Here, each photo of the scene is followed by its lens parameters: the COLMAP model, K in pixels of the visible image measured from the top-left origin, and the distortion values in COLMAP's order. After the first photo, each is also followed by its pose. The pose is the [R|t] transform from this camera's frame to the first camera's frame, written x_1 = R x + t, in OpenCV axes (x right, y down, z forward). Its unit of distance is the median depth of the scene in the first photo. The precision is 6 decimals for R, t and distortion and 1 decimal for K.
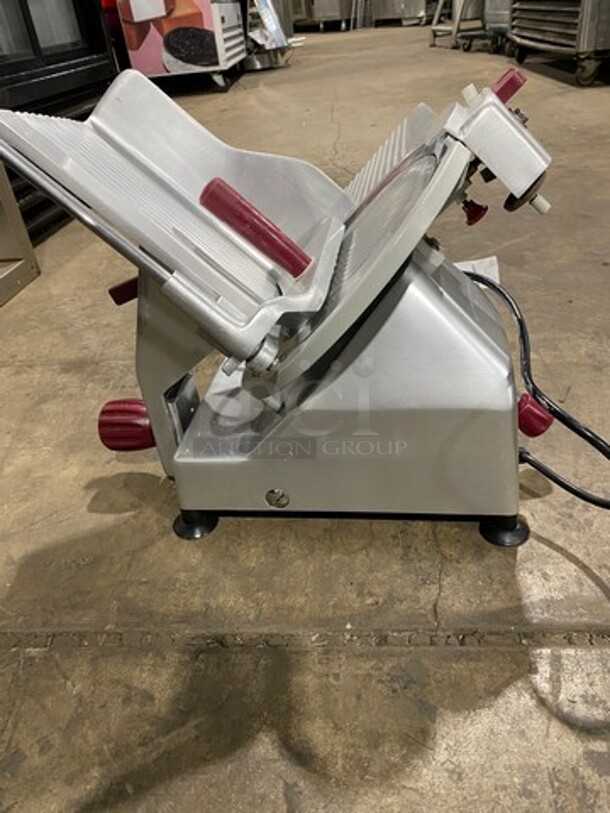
lens RADIAL K [[621.2, 0, 305.2], [0, 621.2, 406.9], [0, 0, 1]] dist [0.002171, -0.003495]
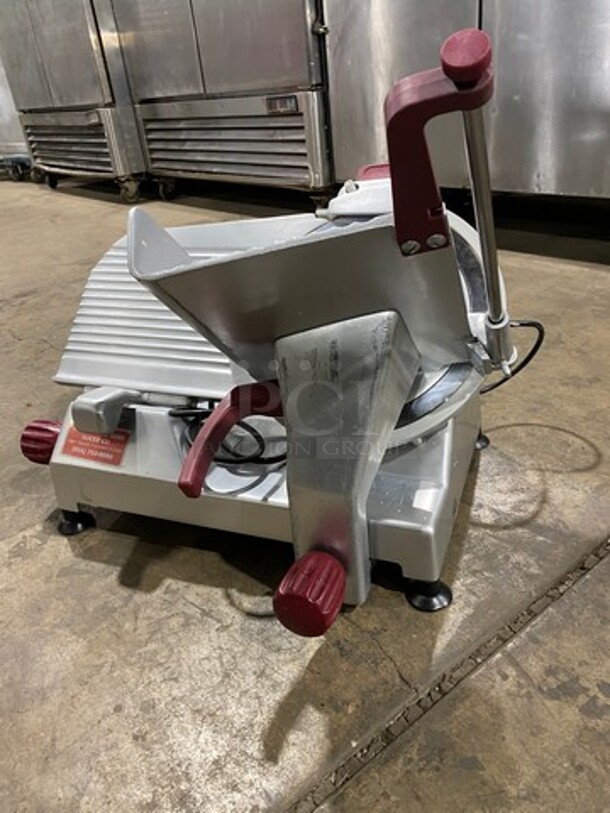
lens RADIAL K [[621.2, 0, 305.0], [0, 621.2, 406.1], [0, 0, 1]] dist [0.002171, -0.003495]
pose [[0.745814, -0.287300, 0.601016, -0.094385], [0.378626, 0.925138, -0.027607, -0.031517], [-0.548092, 0.248150, 0.798760, 0.029230]]
